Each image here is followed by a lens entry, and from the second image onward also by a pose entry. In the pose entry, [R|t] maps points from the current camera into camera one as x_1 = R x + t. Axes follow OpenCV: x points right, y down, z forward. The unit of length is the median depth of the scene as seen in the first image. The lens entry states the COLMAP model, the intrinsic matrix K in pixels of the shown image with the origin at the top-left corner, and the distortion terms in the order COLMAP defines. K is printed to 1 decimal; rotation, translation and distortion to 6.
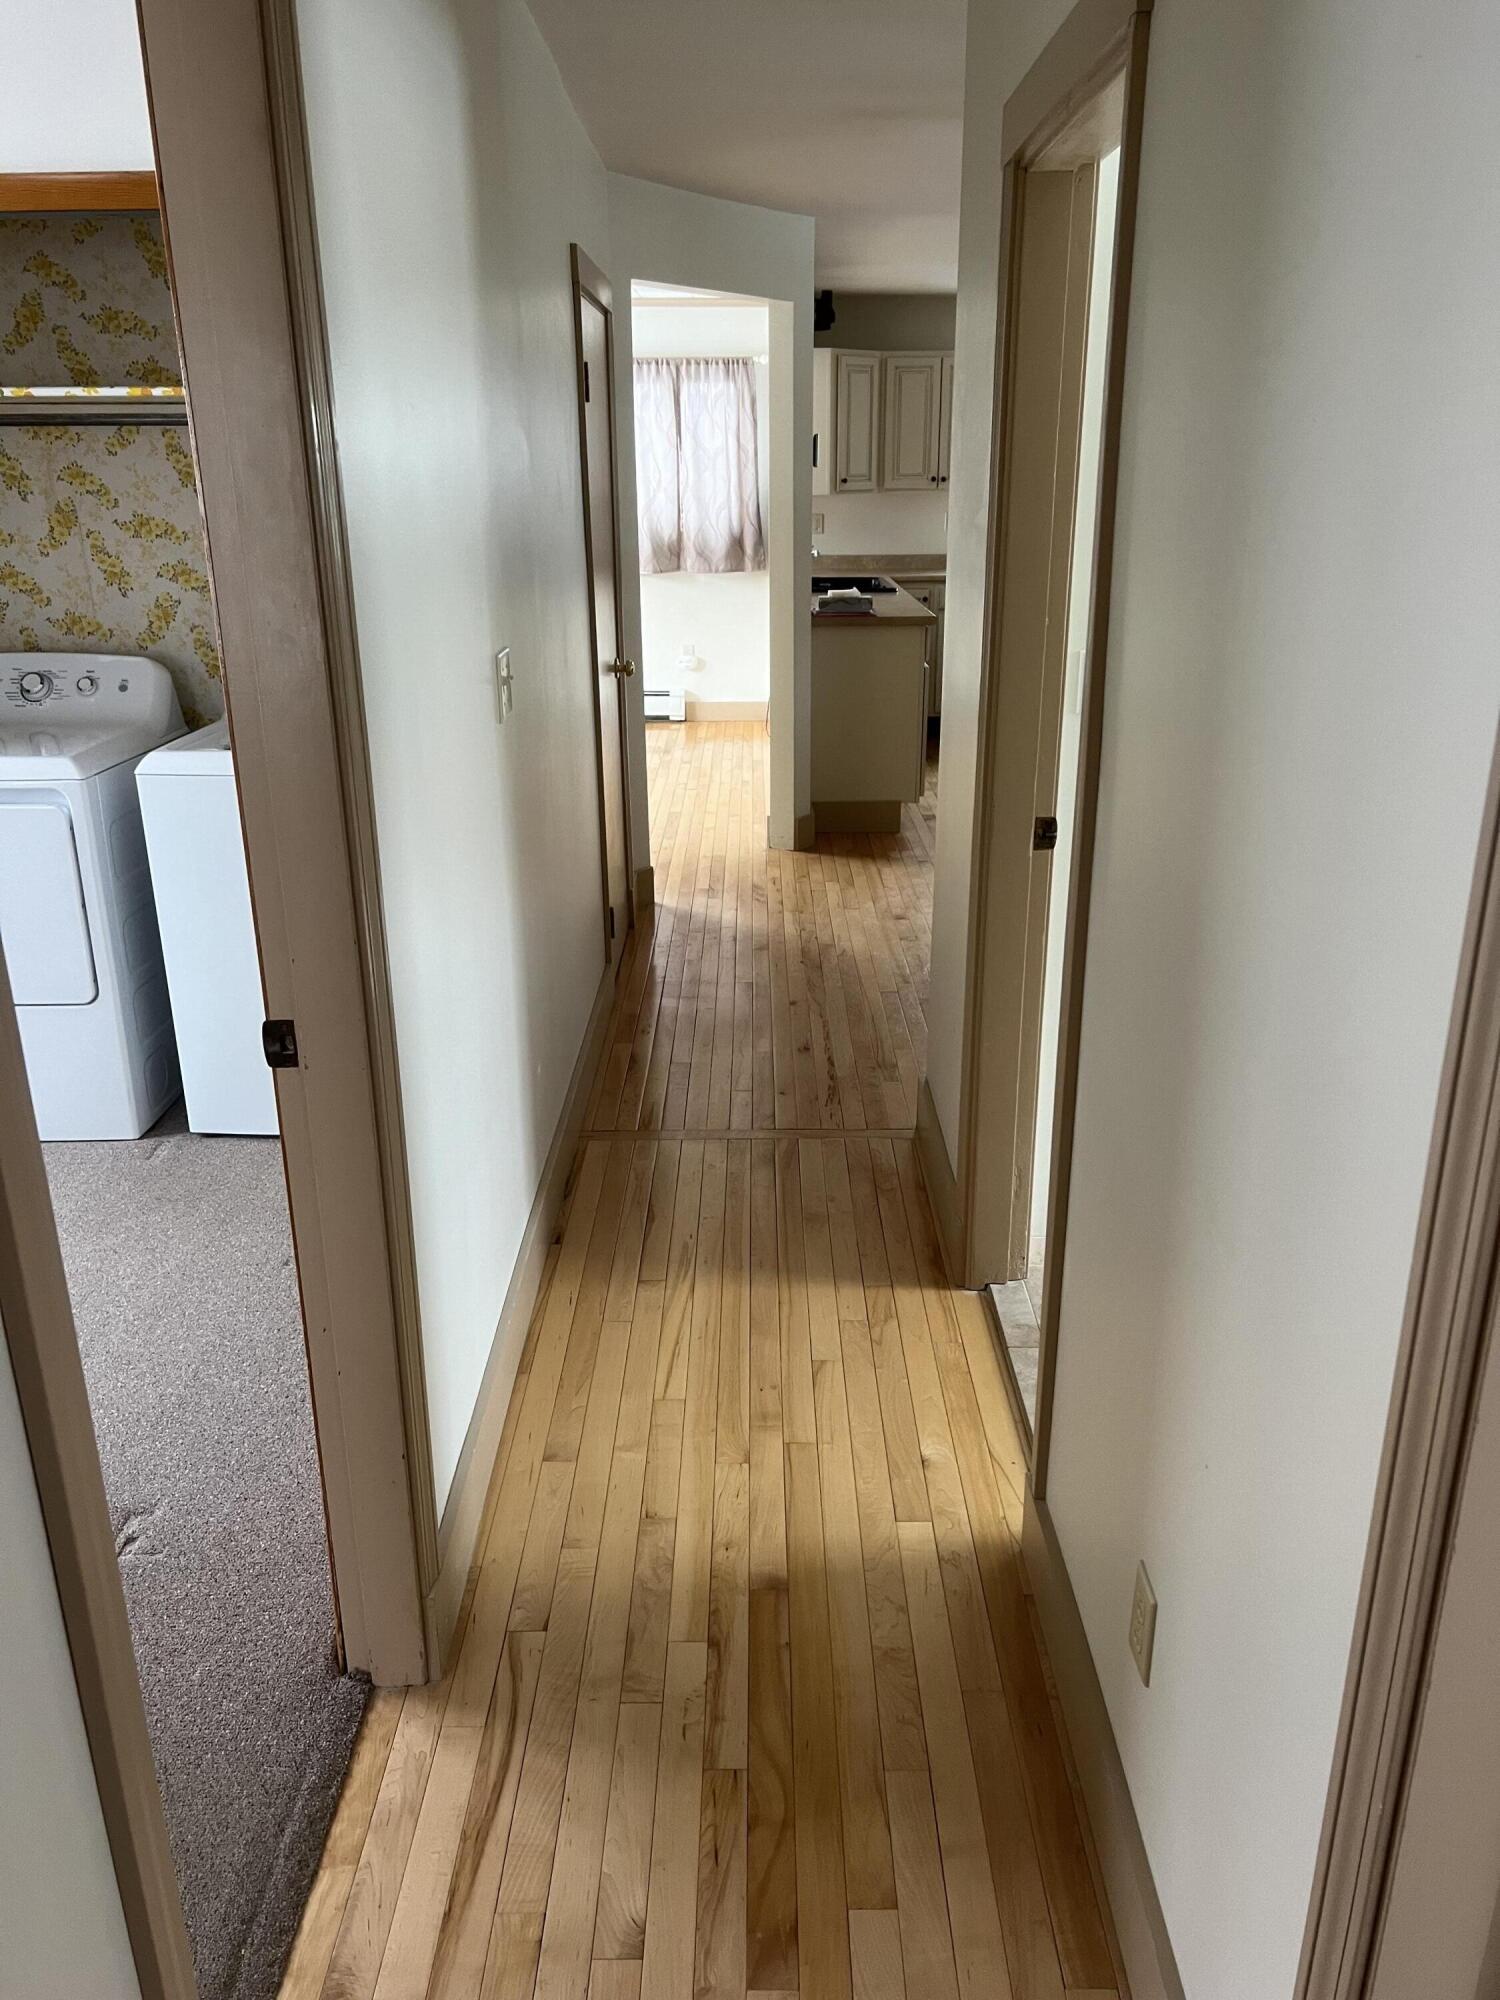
lens RADIAL K [[1499.5, 0, 760.7], [0, 1499.5, 1024.5], [0, 0, 1]] dist [0.060371, -0.070316]
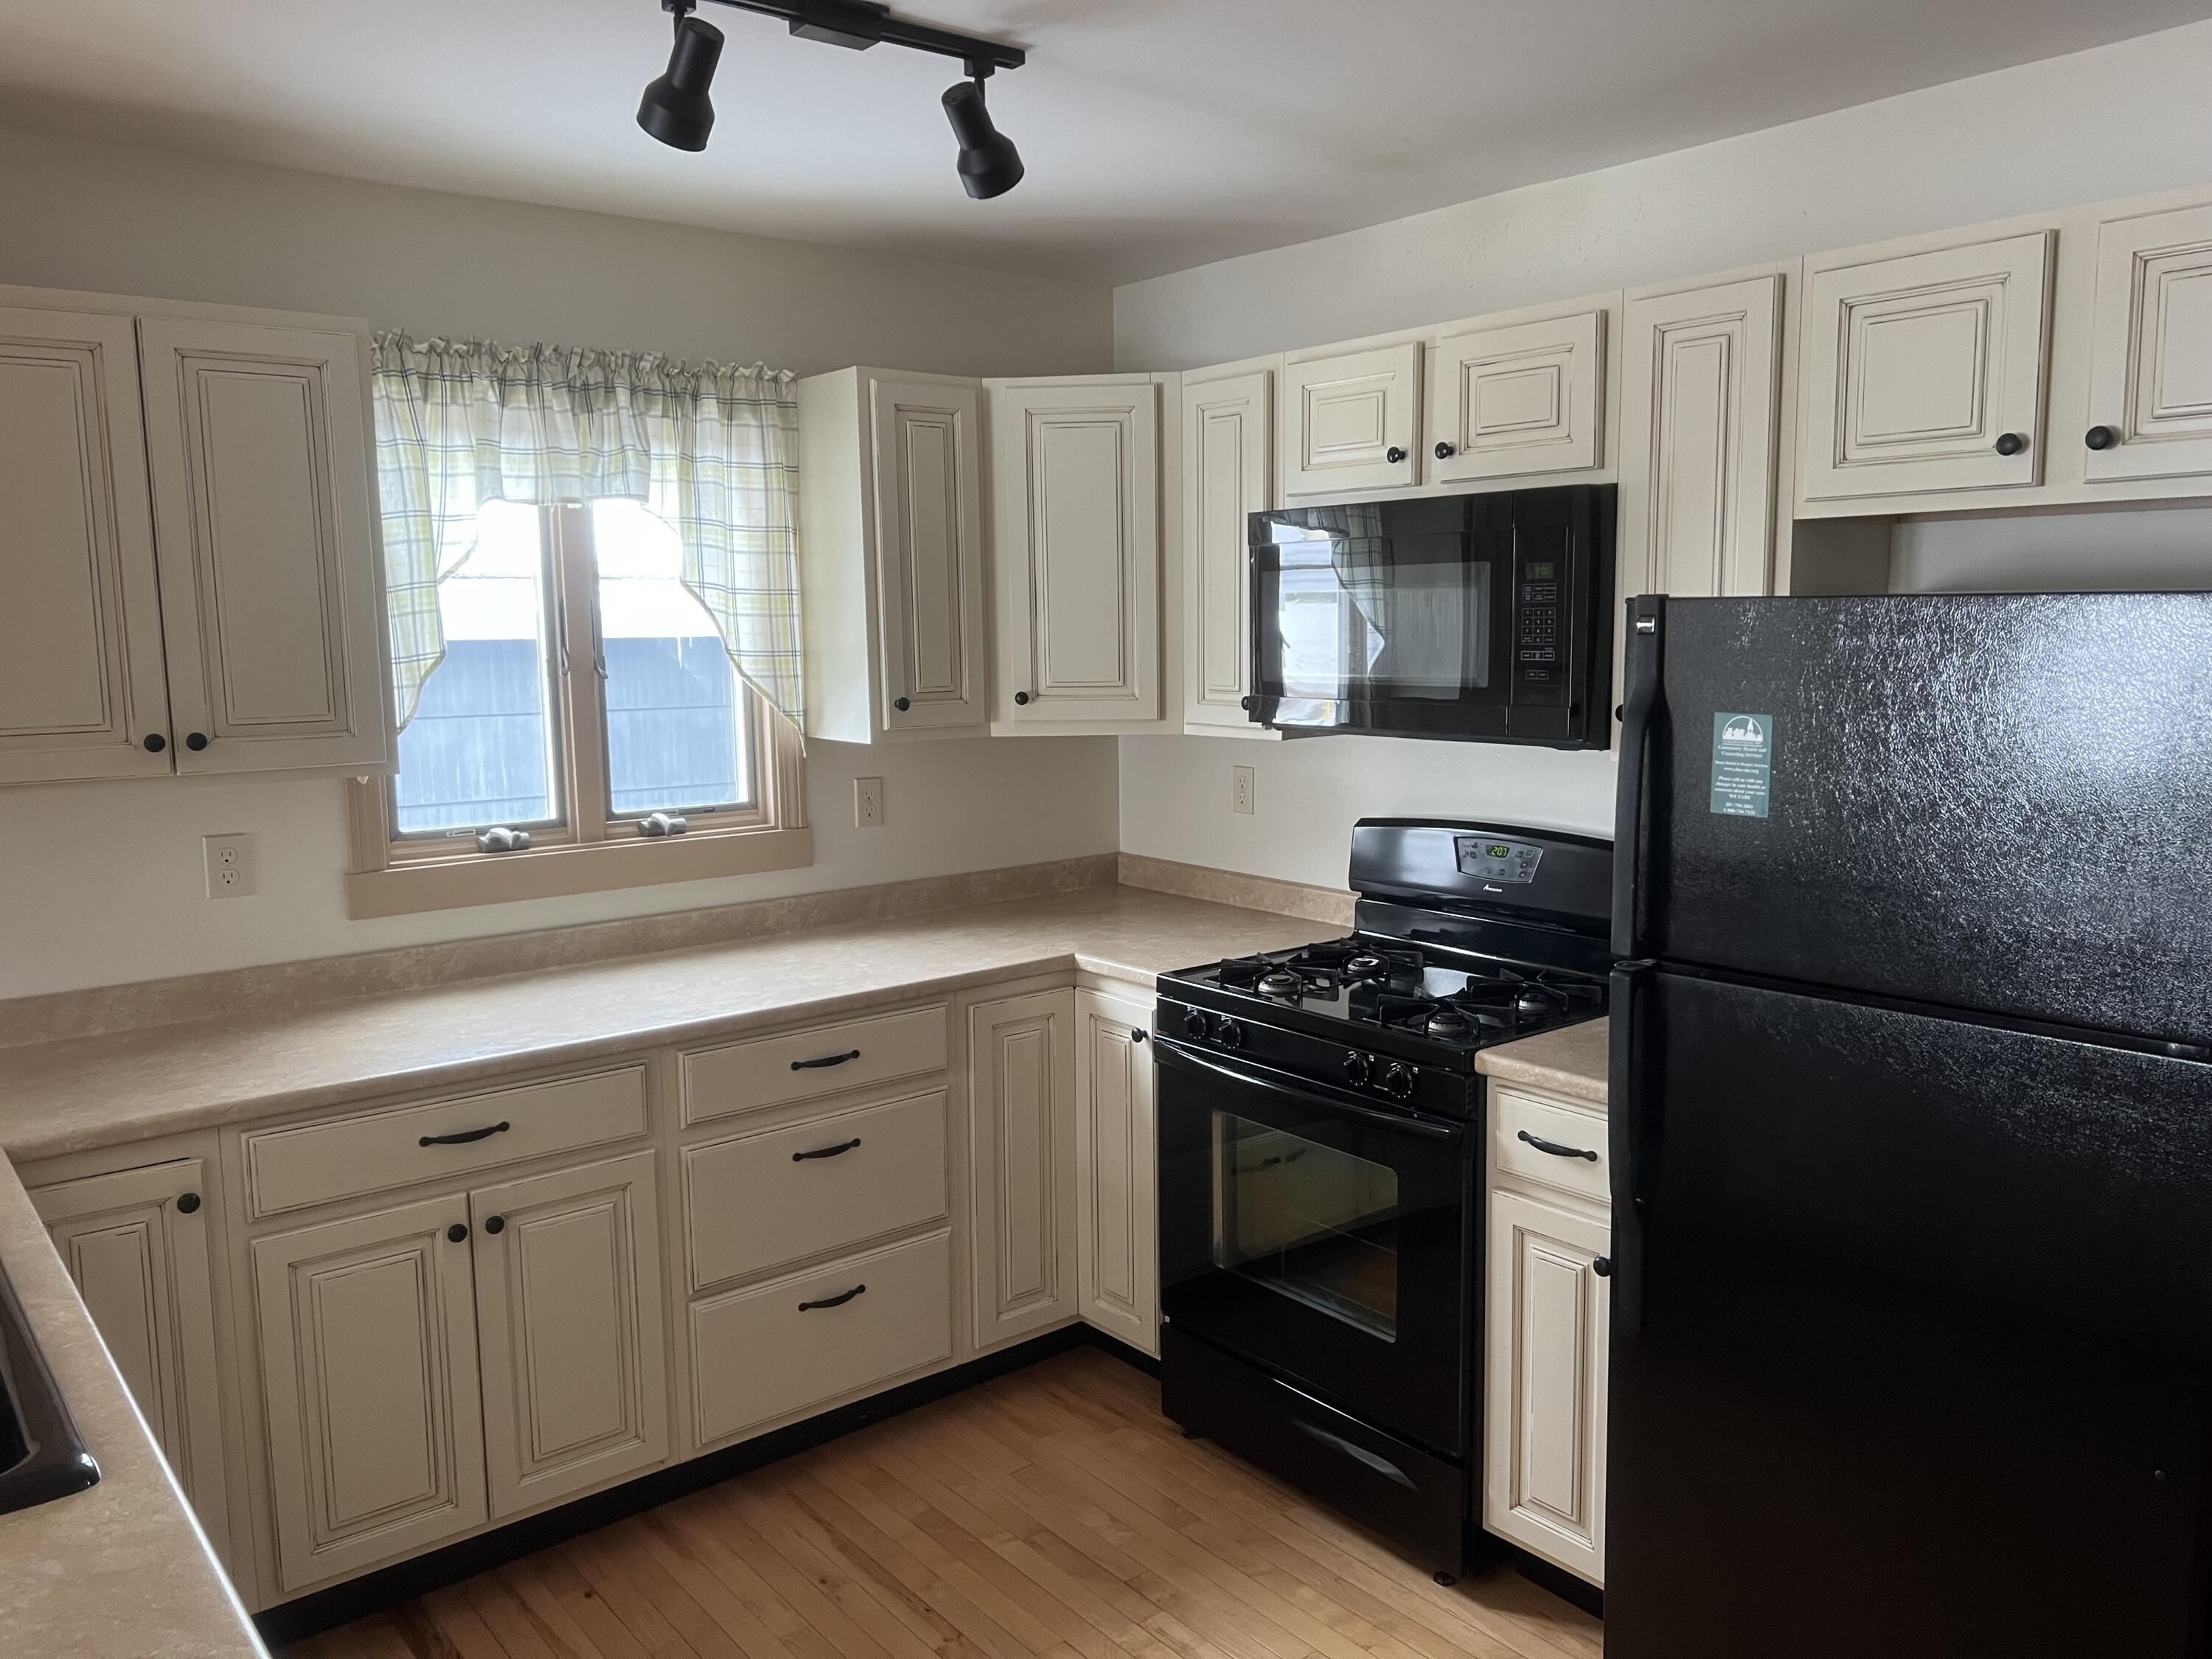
lens RADIAL K [[1658.4, 0, 1125.5], [0, 1658.4, 820.3], [0, 0, 1]] dist [0.060371, -0.070316]
pose [[0.774683, -0.082551, 0.626938, 0.059982], [0.229707, 0.960452, -0.157375, -0.260984], [-0.589153, 0.265928, 0.763008, 0.674131]]
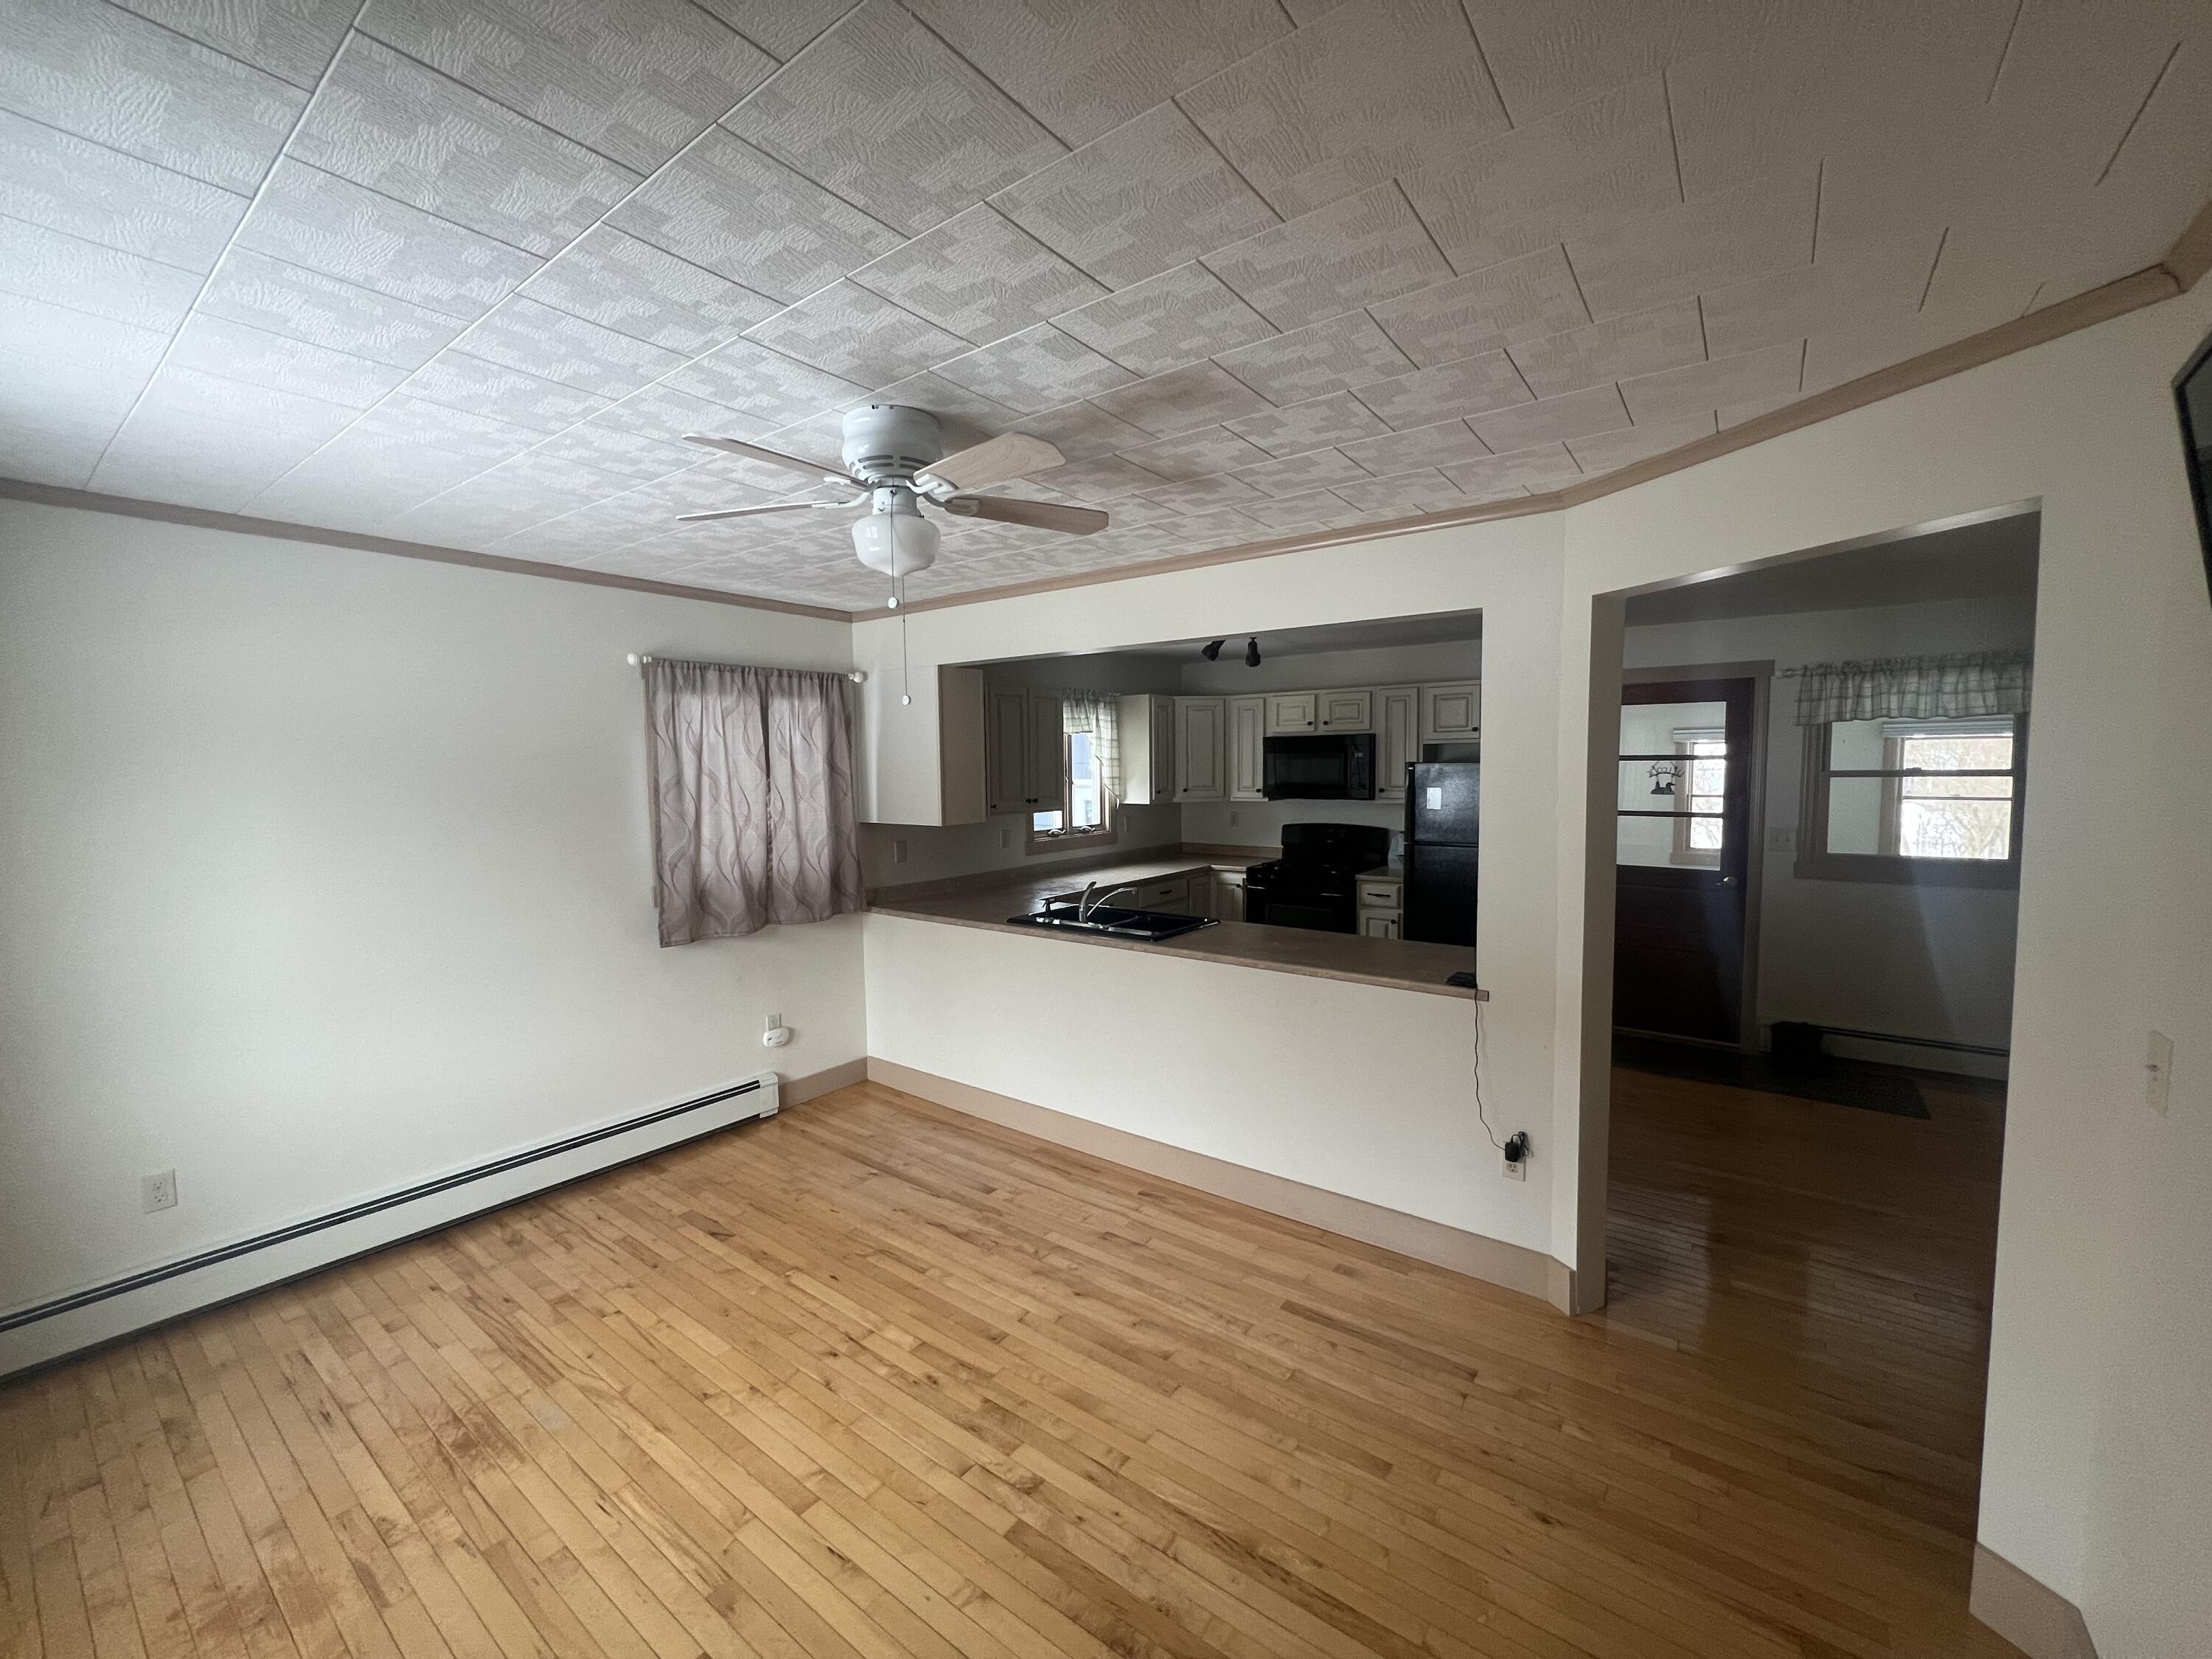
lens RADIAL K [[885.8, 0, 1100.1], [0, 885.8, 827.5], [0, 0, 1]] dist [-0.003643, 0.000273]
pose [[0.603101, -0.060168, 0.795392, -0.318885], [0.287705, 0.946439, -0.146557, -0.245373], [-0.743972, 0.317227, 0.588109, 0.627871]]
